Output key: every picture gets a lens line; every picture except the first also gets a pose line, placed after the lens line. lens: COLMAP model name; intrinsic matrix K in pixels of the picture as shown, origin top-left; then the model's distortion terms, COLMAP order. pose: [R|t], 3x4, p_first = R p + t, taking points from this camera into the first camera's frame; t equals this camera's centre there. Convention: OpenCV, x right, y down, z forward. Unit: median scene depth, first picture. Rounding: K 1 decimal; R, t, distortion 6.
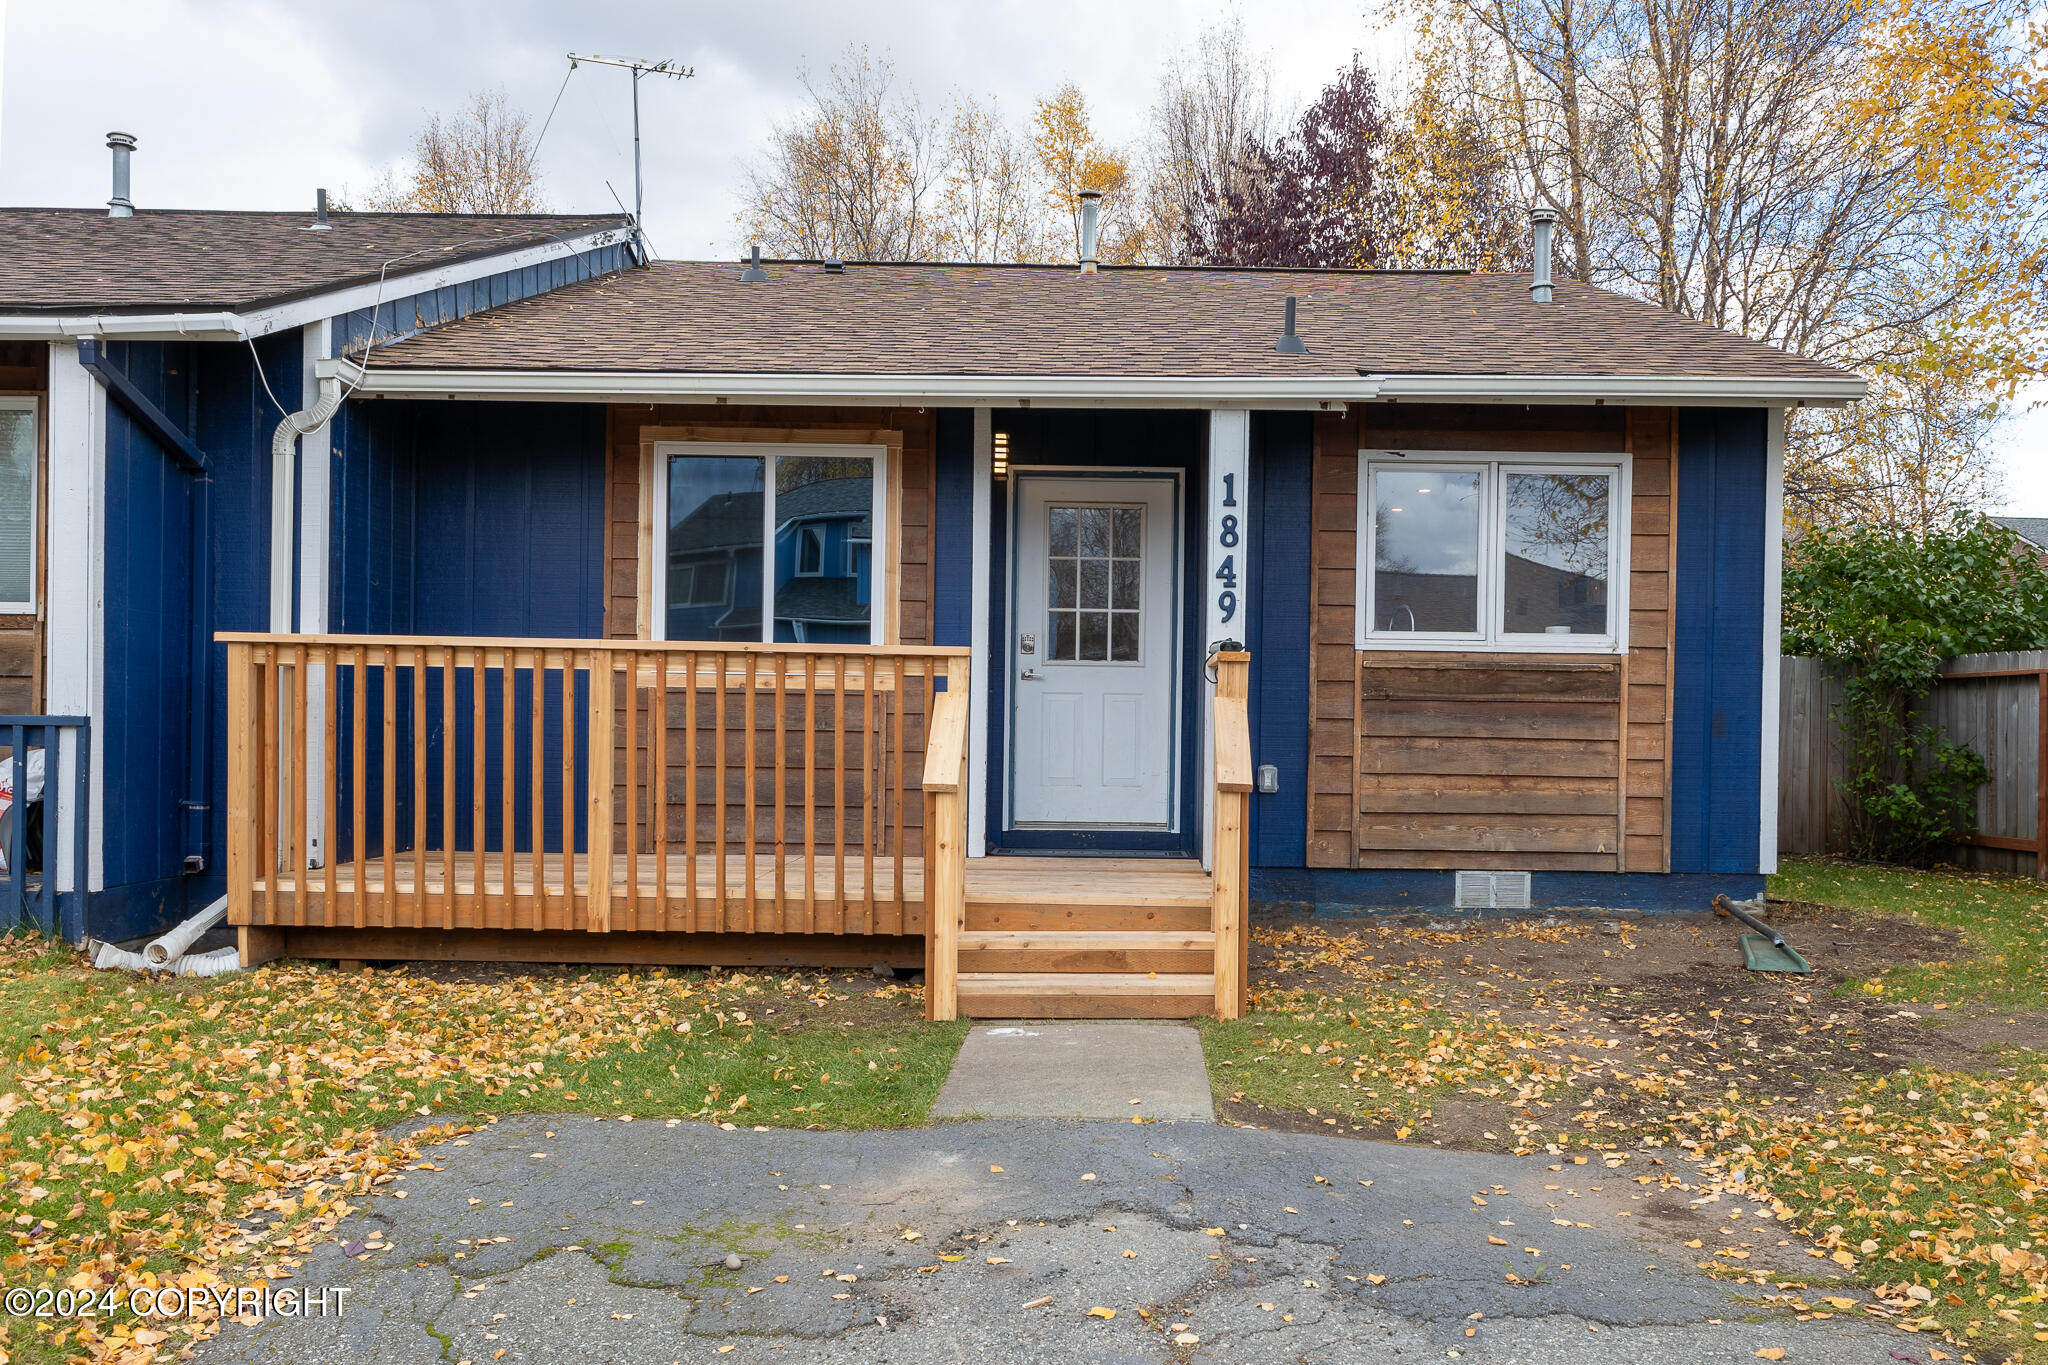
lens RADIAL K [[1771.1, 0, 1031.9], [0, 1771.1, 690.9], [0, 0, 1]] dist [-0.011705, -0.004739]
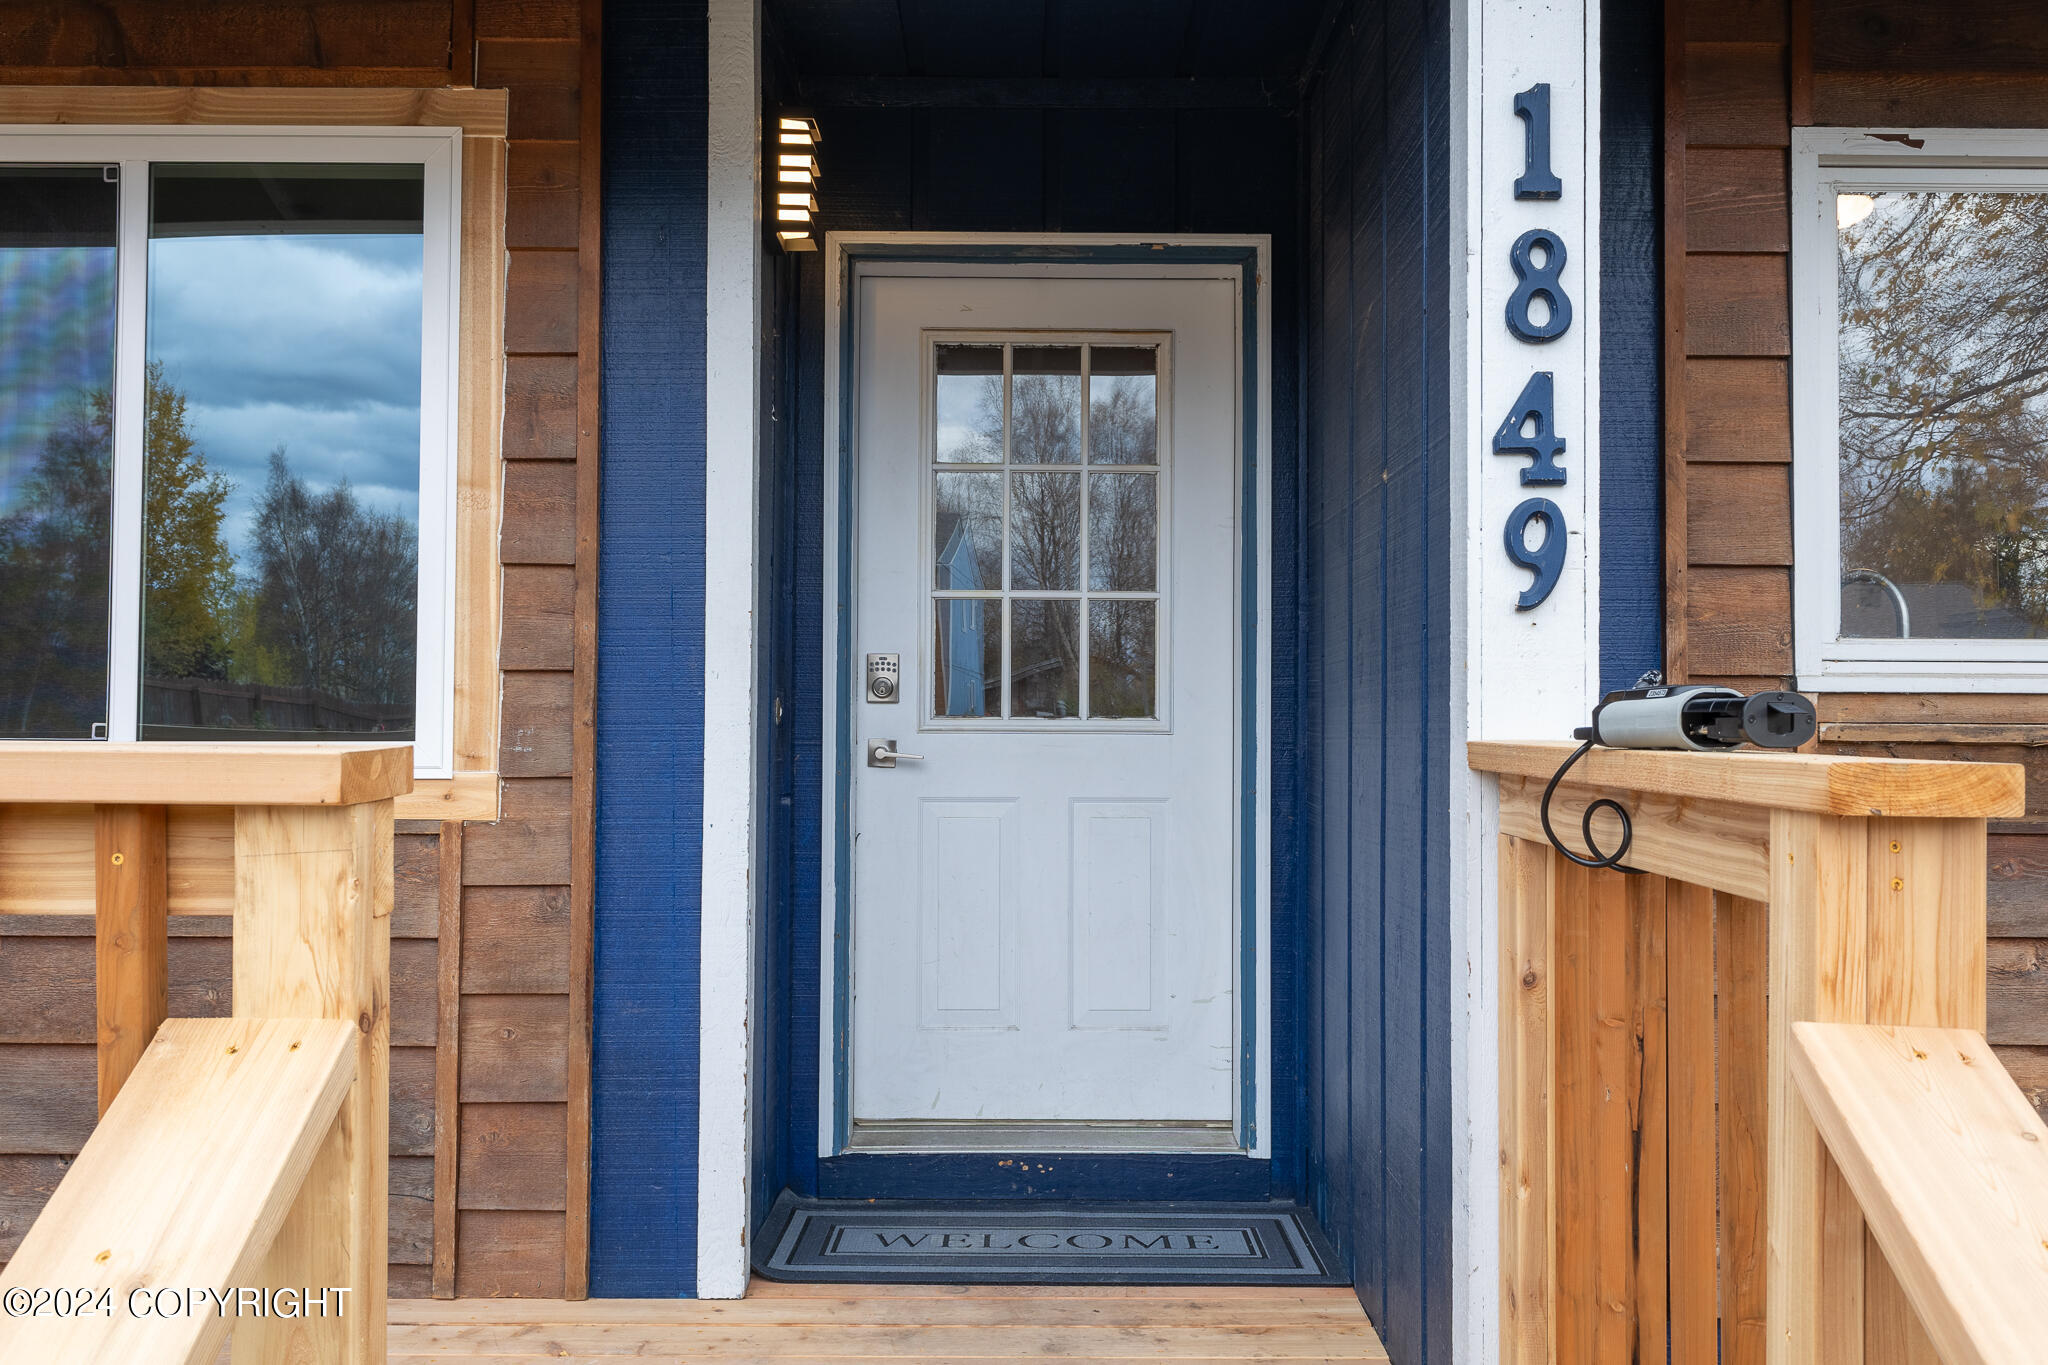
lens RADIAL K [[1771.1, 0, 1026.1], [0, 1771.1, 679.1], [0, 0, 1]] dist [-0.011705, -0.004739]
pose [[0.999306, -0.010002, 0.035869, 0.017493], [0.010511, 0.999846, -0.014027, -0.022418], [-0.035723, 0.014394, 0.999258, 0.653624]]
